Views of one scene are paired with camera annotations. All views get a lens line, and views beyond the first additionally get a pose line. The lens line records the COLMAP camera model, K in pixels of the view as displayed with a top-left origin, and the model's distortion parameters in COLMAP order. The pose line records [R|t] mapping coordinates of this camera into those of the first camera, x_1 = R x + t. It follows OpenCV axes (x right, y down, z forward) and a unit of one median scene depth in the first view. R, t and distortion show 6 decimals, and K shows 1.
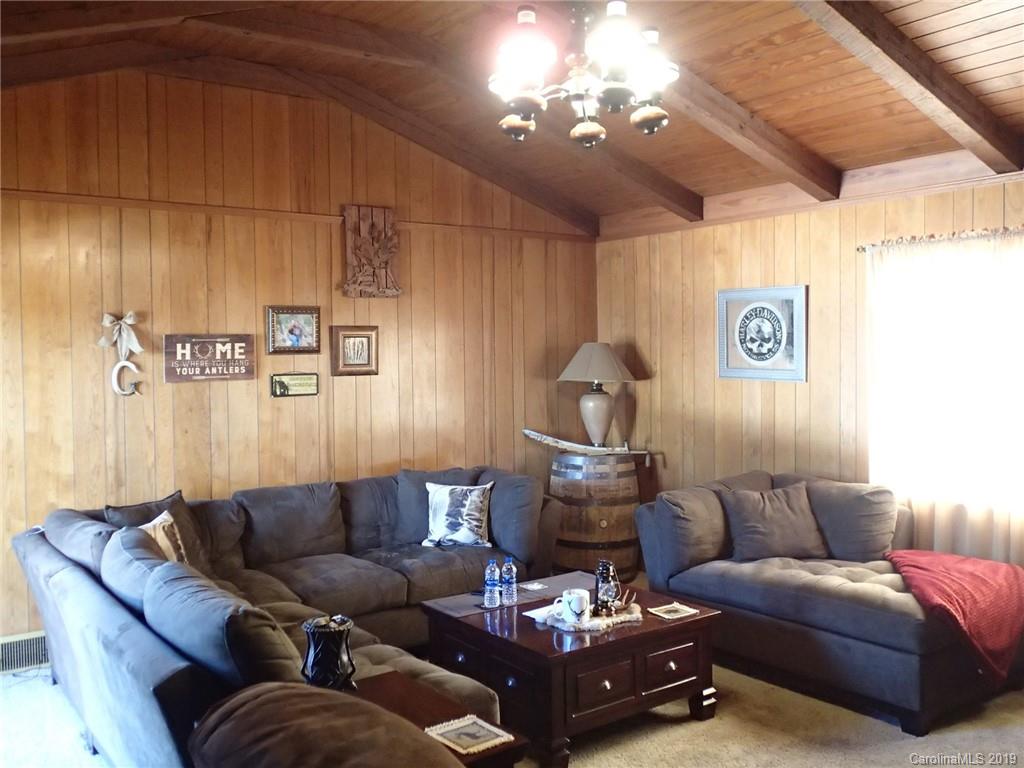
lens RADIAL K [[911.4, 0, 512.6], [0, 911.4, 383.8], [0, 0, 1]] dist [0.008889, -0.001481]
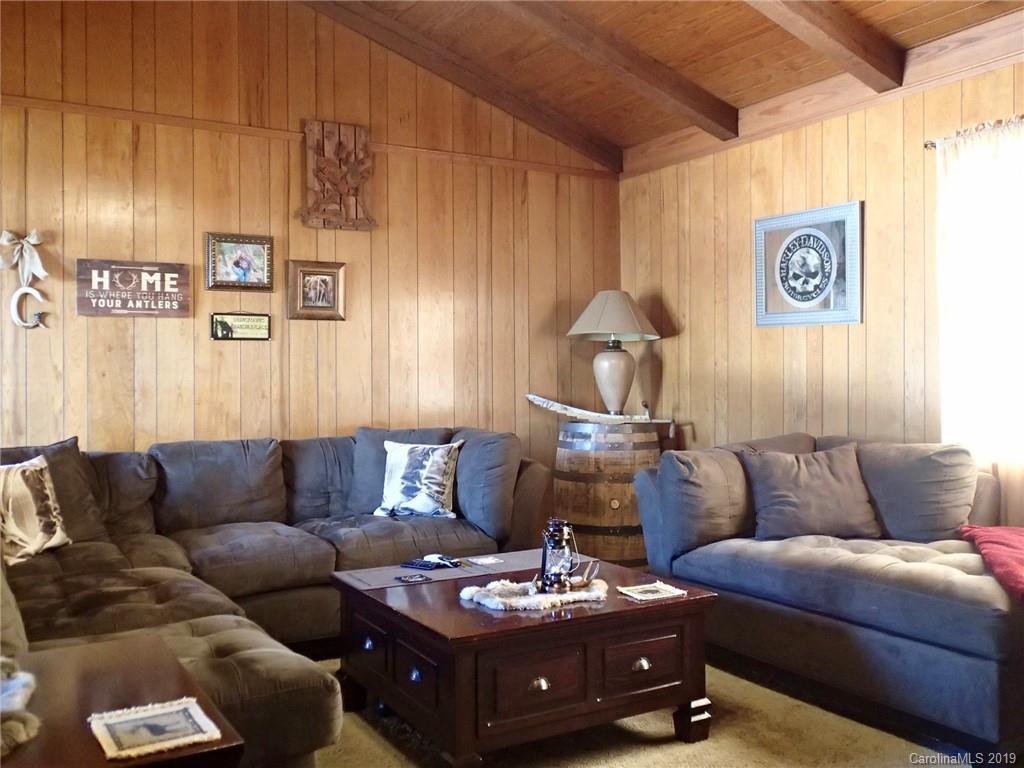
lens RADIAL K [[911.4, 0, 510.5], [0, 911.4, 382.0], [0, 0, 1]] dist [0.008889, -0.001481]
pose [[0.994673, 0.006996, -0.102845, 0.105562], [-0.009849, 0.999580, -0.027260, 0.077649], [0.102611, 0.028128, 0.994324, 0.190838]]
